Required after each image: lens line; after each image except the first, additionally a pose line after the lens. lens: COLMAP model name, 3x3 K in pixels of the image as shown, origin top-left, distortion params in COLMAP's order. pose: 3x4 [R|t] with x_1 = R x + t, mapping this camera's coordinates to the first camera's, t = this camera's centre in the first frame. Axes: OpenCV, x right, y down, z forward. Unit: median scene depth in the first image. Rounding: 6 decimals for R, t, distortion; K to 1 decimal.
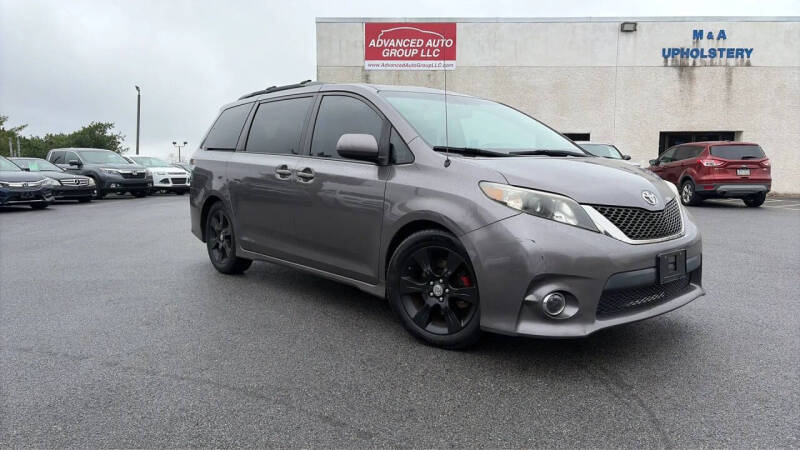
lens RADIAL K [[572.6, 0, 404.2], [0, 572.6, 232.8], [0, 0, 1]] dist [0.059744, -0.065208]
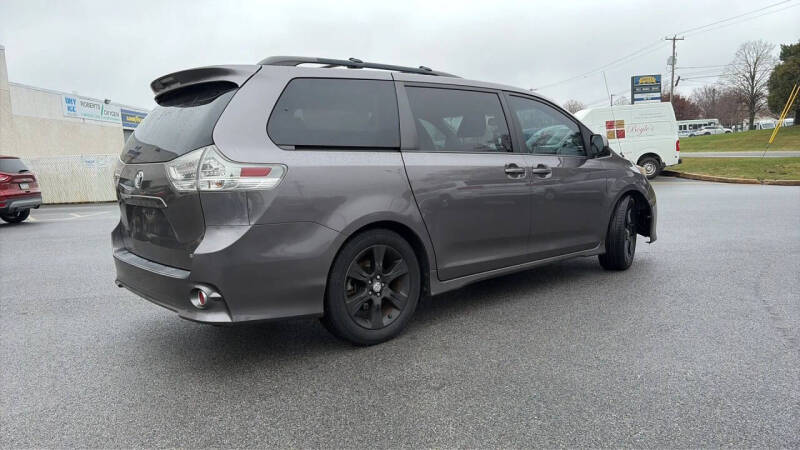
lens RADIAL K [[575.6, 0, 400.0], [0, 575.6, 225.0], [0, 0, 1]] dist [0.058334, -0.065743]
pose [[0.000135, -0.113577, 0.993529, -0.373639], [0.161219, 0.980535, 0.112069, -0.049972], [-0.986919, 0.160160, 0.018443, 0.381696]]
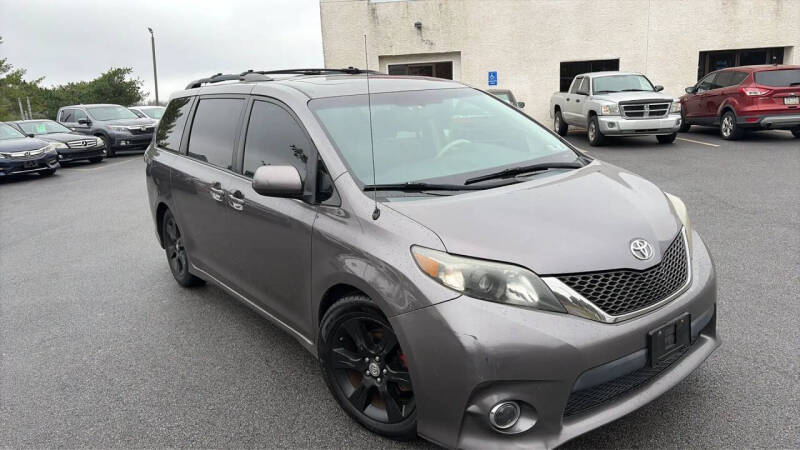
lens RADIAL K [[575.6, 0, 400.0], [0, 575.6, 225.0], [0, 0, 1]] dist [0.058334, -0.065743]
pose [[0.996853, -0.041235, -0.067706, 0.037264], [0.048679, 0.992485, 0.112265, -0.044950], [0.062568, -0.115207, 0.991369, 0.051777]]
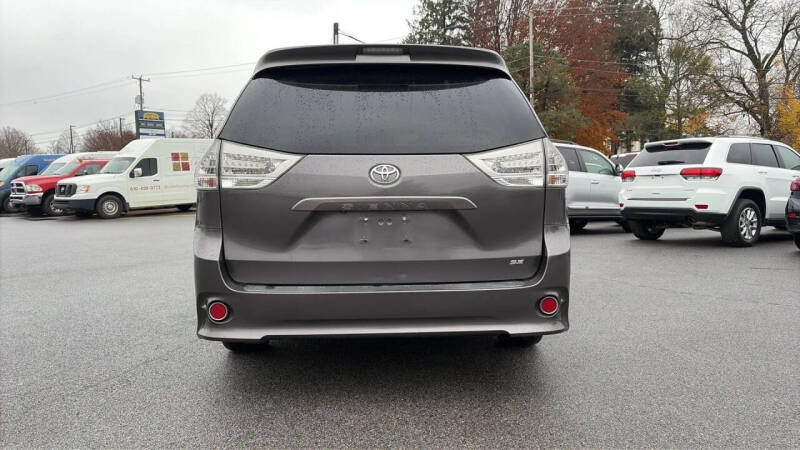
lens RADIAL K [[575.6, 0, 400.0], [0, 575.6, 225.0], [0, 0, 1]] dist [0.058334, -0.065743]
pose [[-0.786580, -0.035731, 0.616454, -0.242749], [0.087296, 0.981863, 0.168298, -0.074066], [-0.611287, 0.186194, -0.769195, 0.633711]]
